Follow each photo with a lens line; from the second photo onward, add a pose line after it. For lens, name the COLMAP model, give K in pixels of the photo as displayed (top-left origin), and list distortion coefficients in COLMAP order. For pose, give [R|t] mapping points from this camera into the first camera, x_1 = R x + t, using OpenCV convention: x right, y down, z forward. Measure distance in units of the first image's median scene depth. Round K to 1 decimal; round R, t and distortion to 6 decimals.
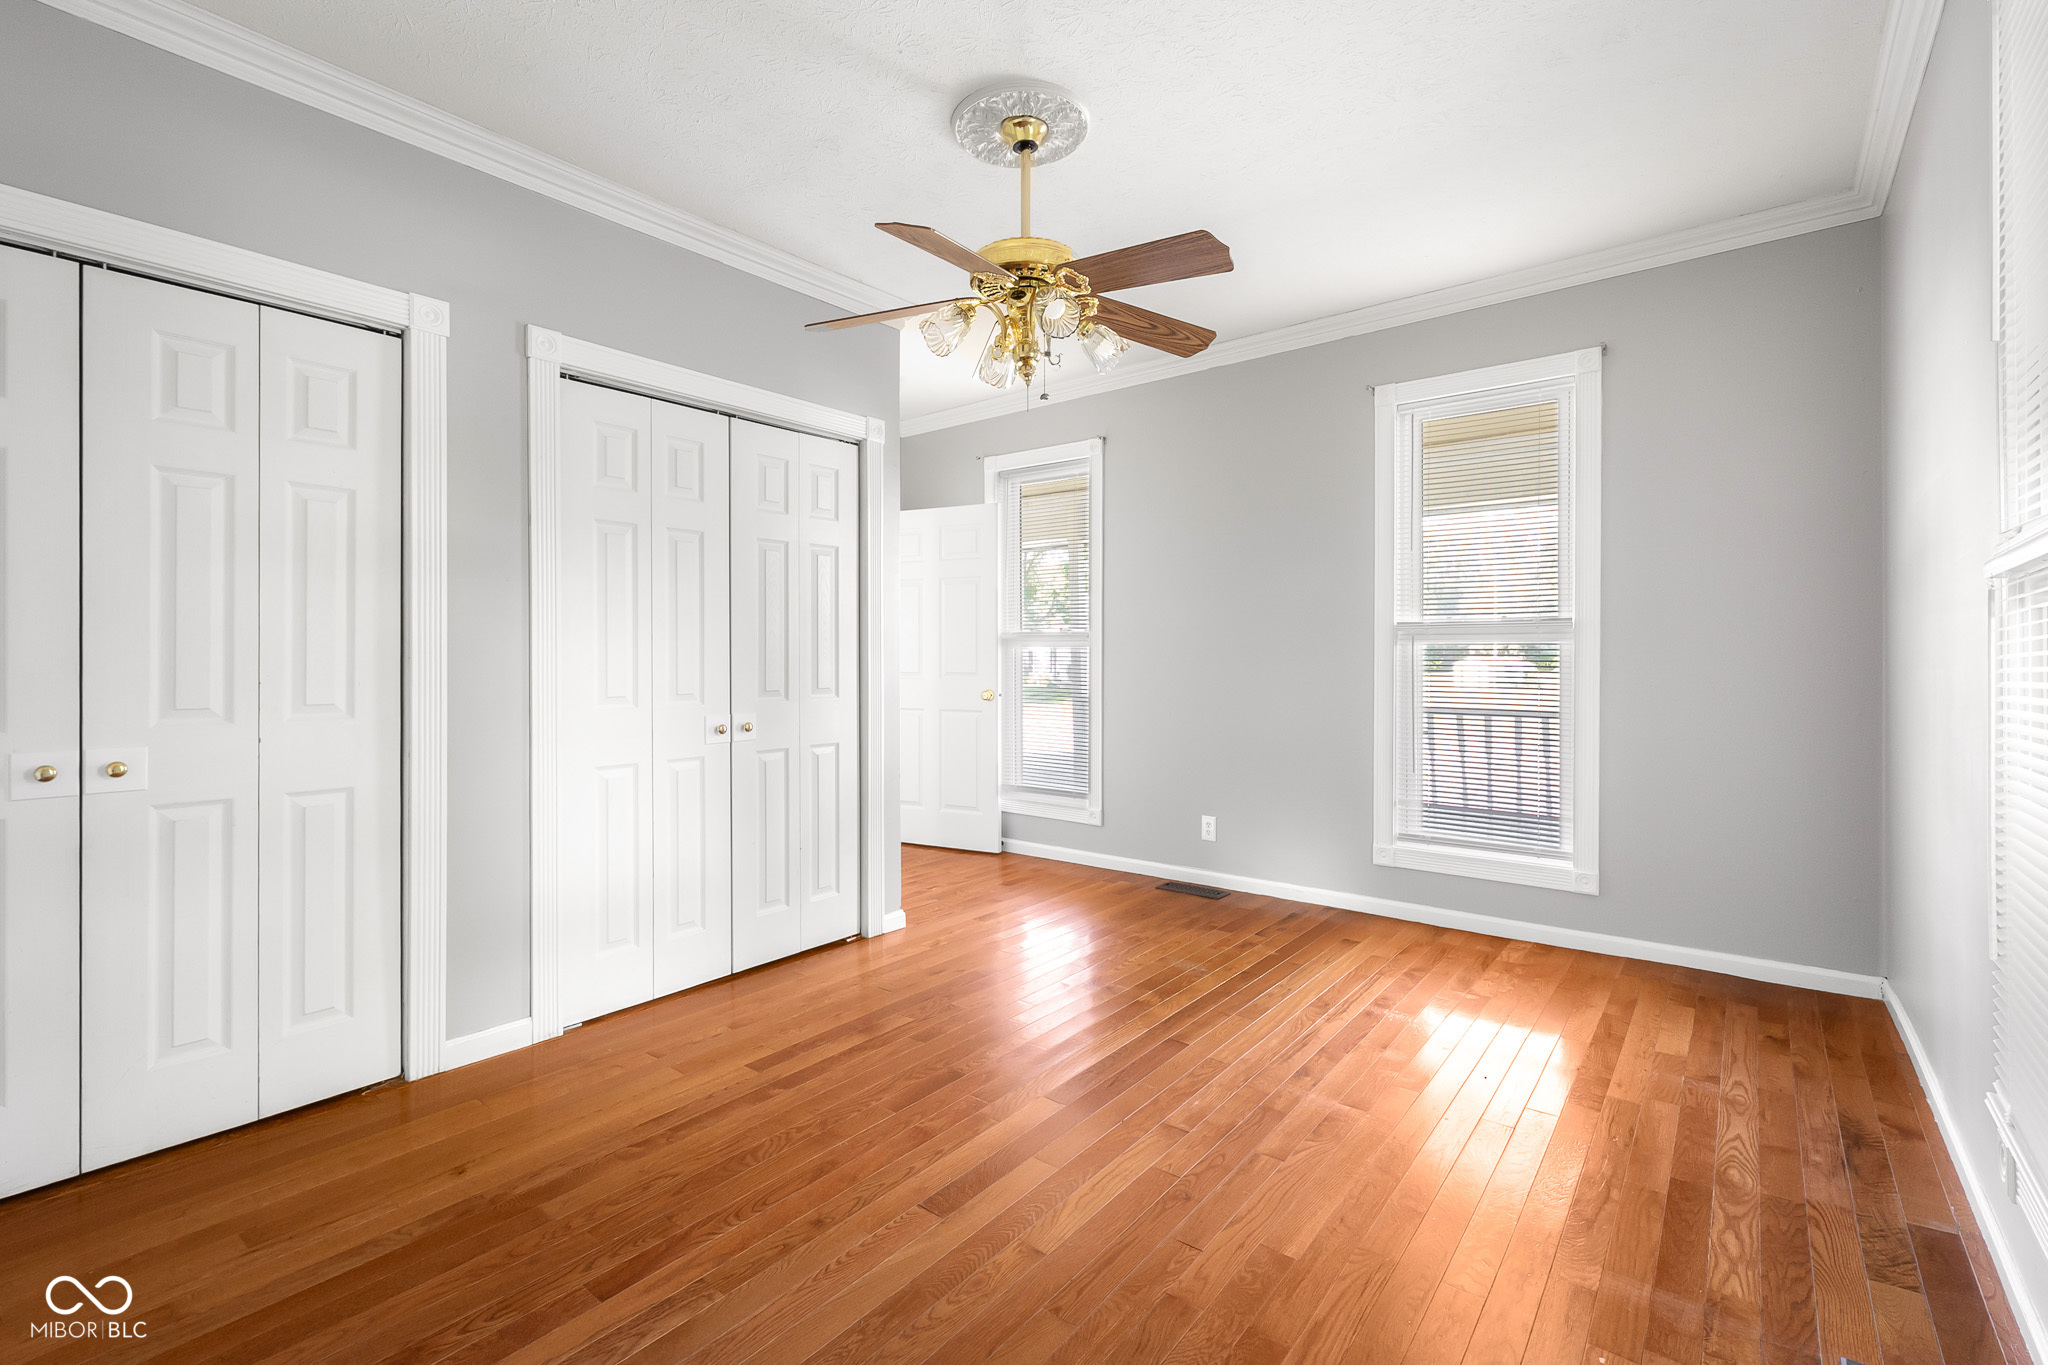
lens RADIAL K [[907.2, 0, 1036.7], [0, 907.2, 645.1], [0, 0, 1]] dist [-0.001390, 0.000705]
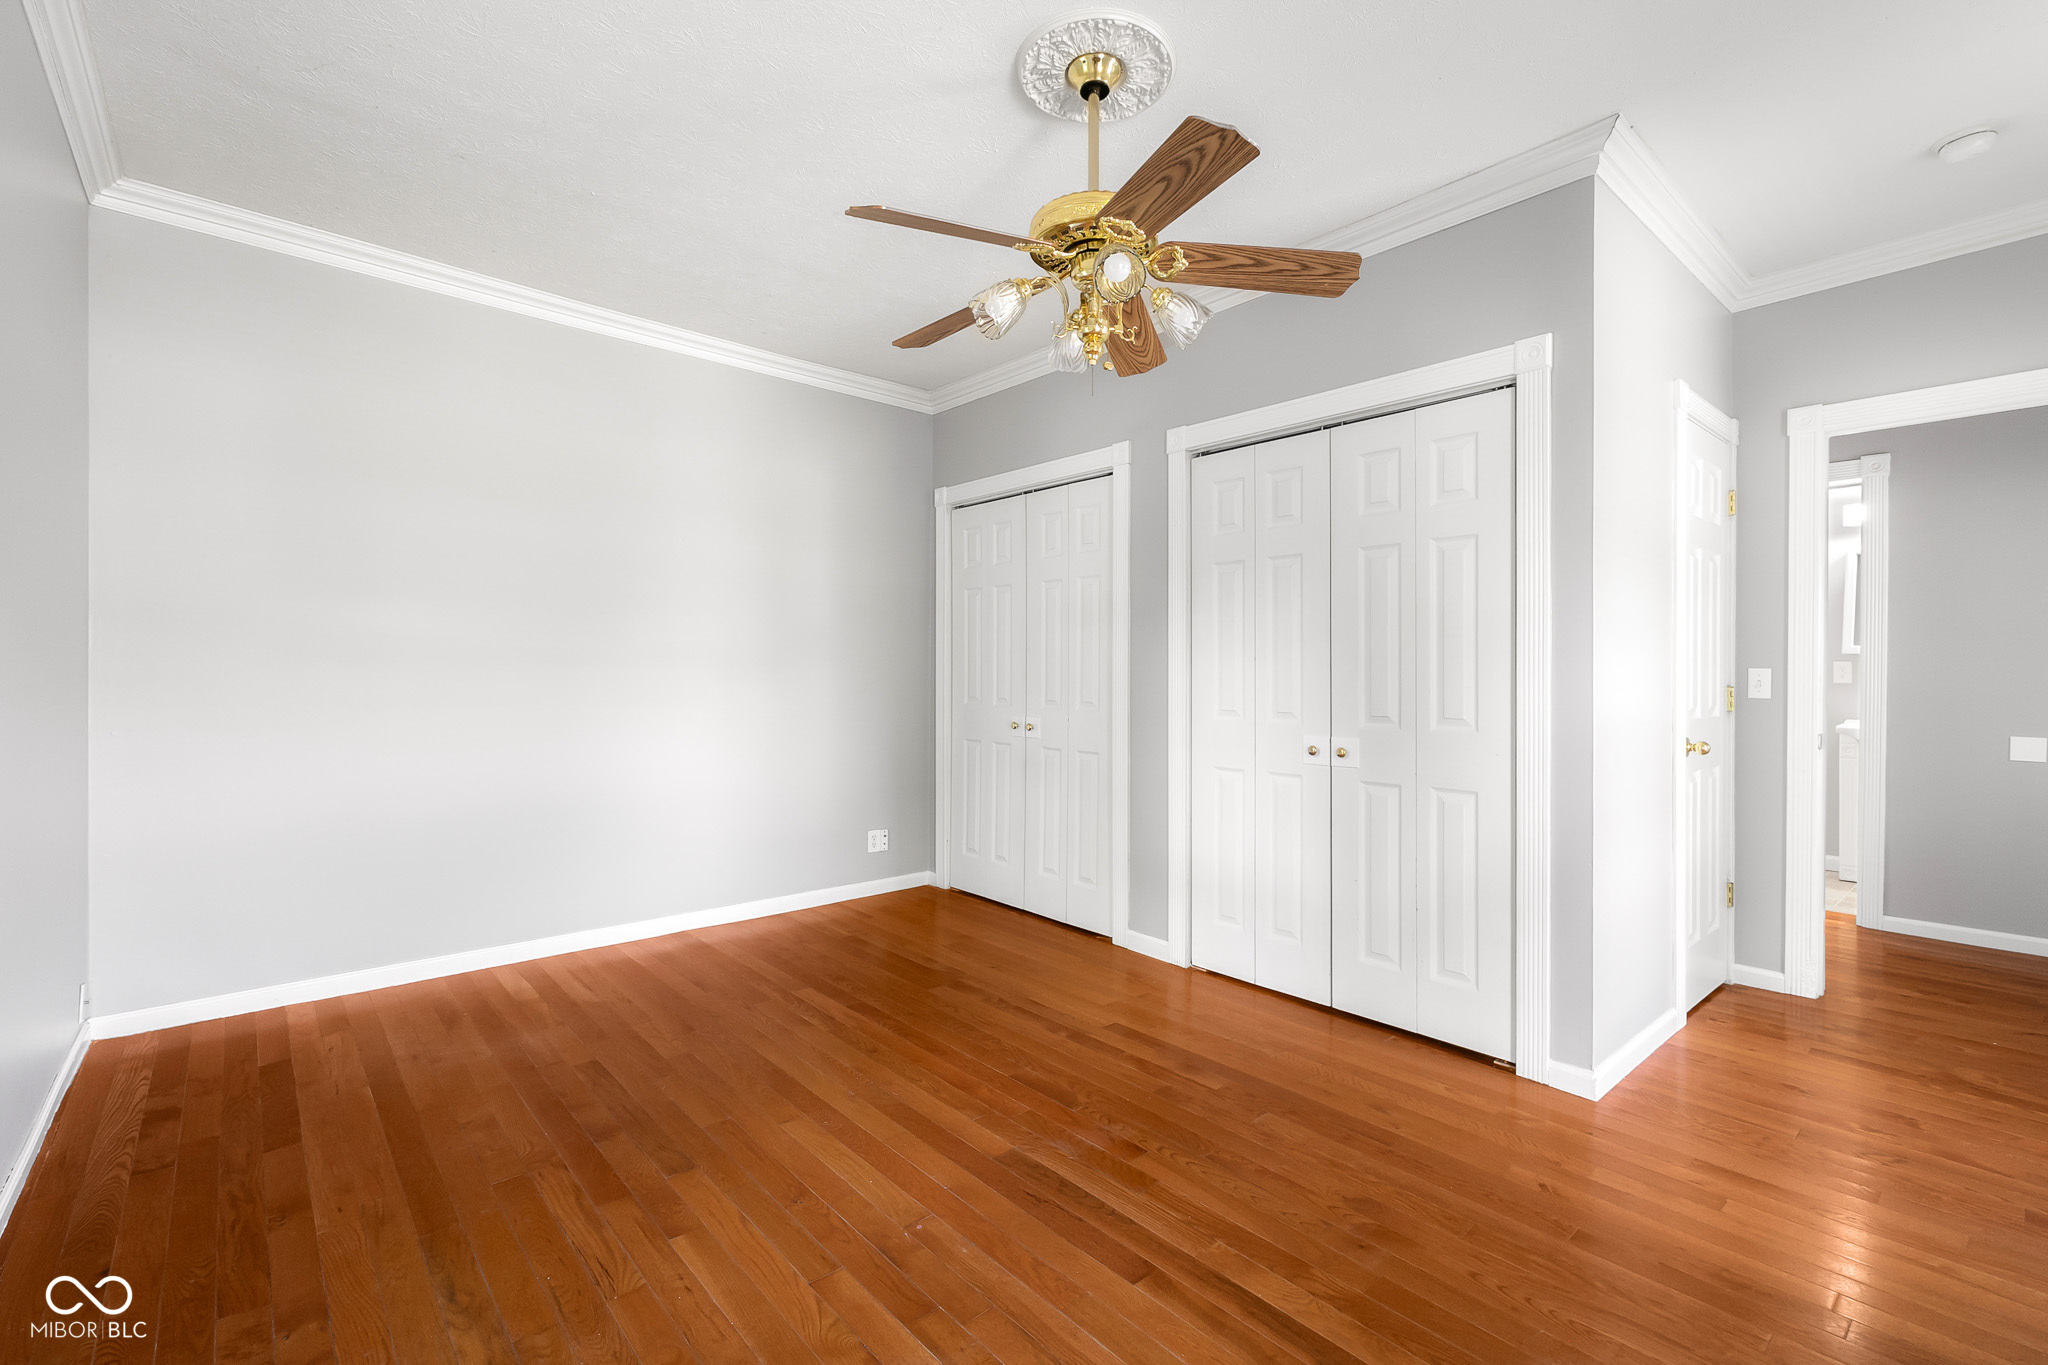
lens RADIAL K [[907.2, 0, 1023.3], [0, 907.2, 680.7], [0, 0, 1]] dist [-0.001390, 0.000705]
pose [[-0.190465, 0.001939, -0.981692, 0.673718], [0.002413, 0.999996, 0.001507, 0.014501], [0.981691, -0.002082, -0.190469, 0.872106]]
